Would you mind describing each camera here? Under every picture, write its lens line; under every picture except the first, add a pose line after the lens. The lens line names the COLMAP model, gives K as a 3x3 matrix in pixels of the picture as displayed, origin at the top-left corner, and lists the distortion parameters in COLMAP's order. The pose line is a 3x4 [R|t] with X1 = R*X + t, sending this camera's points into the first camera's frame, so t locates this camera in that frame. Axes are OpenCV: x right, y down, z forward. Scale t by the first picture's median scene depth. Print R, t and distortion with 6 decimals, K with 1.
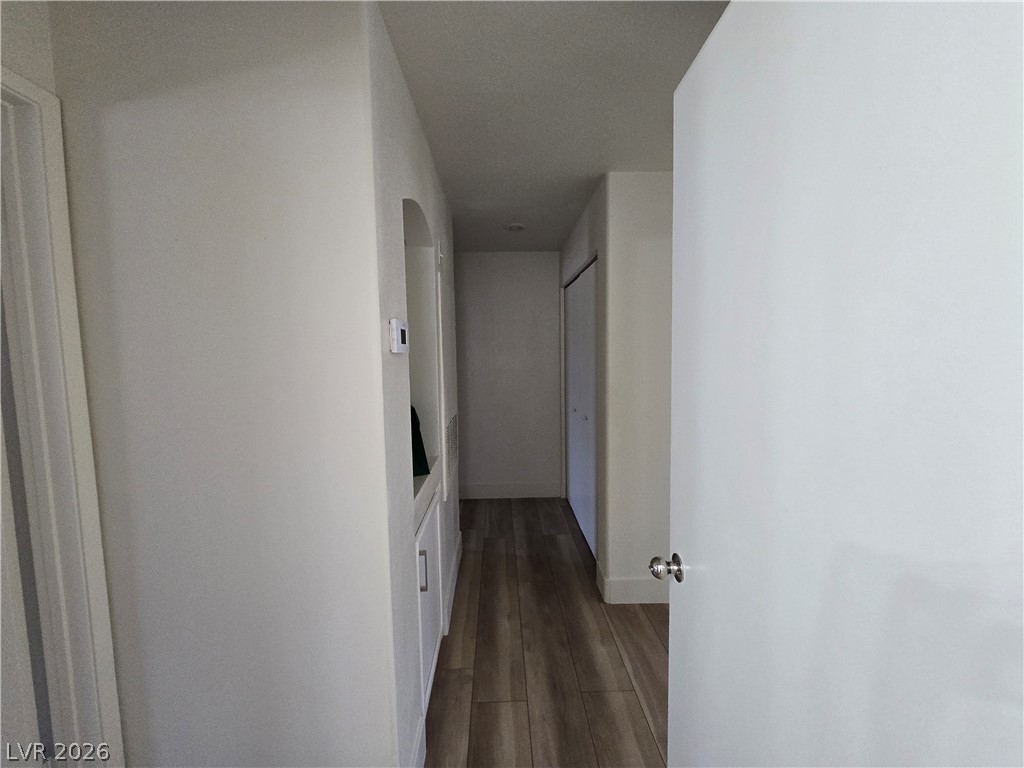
lens RADIAL K [[419.4, 0, 507.1], [0, 419.4, 381.8], [0, 0, 1]] dist [0.002355, 0.000180]
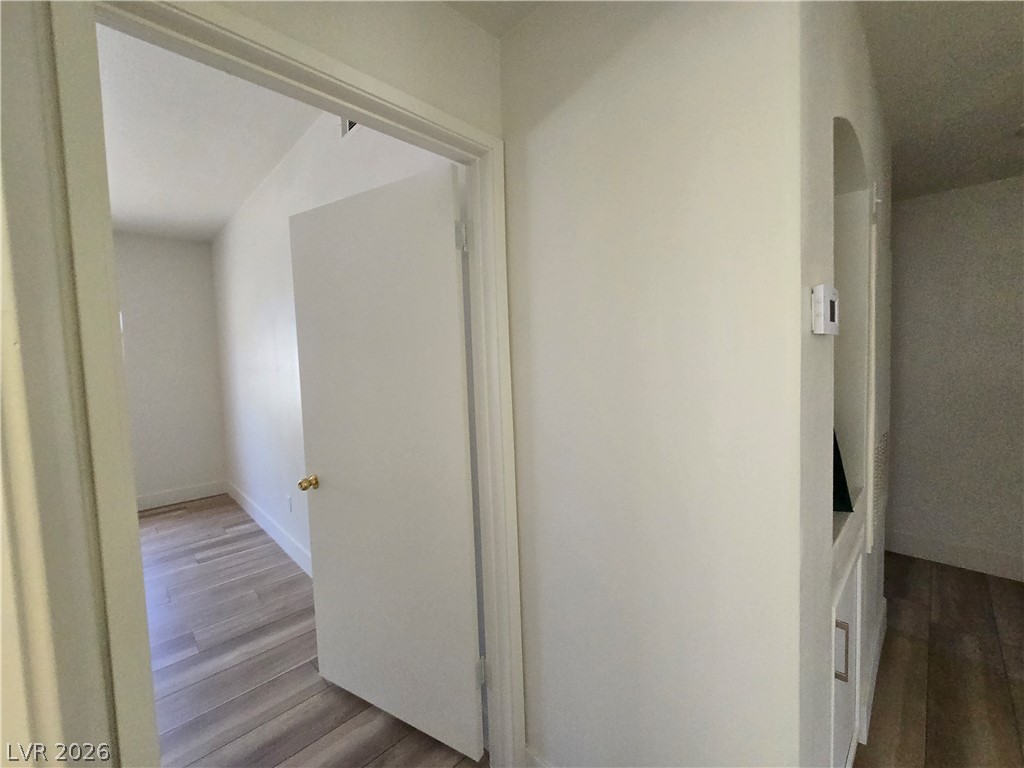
lens RADIAL K [[419.4, 0, 507.1], [0, 419.4, 381.8], [0, 0, 1]] dist [0.002355, 0.000180]
pose [[0.685011, 0.033310, -0.727771, -0.066424], [-0.032910, 0.999349, 0.014764, 0.010077], [0.727789, 0.013838, 0.685661, 0.086029]]
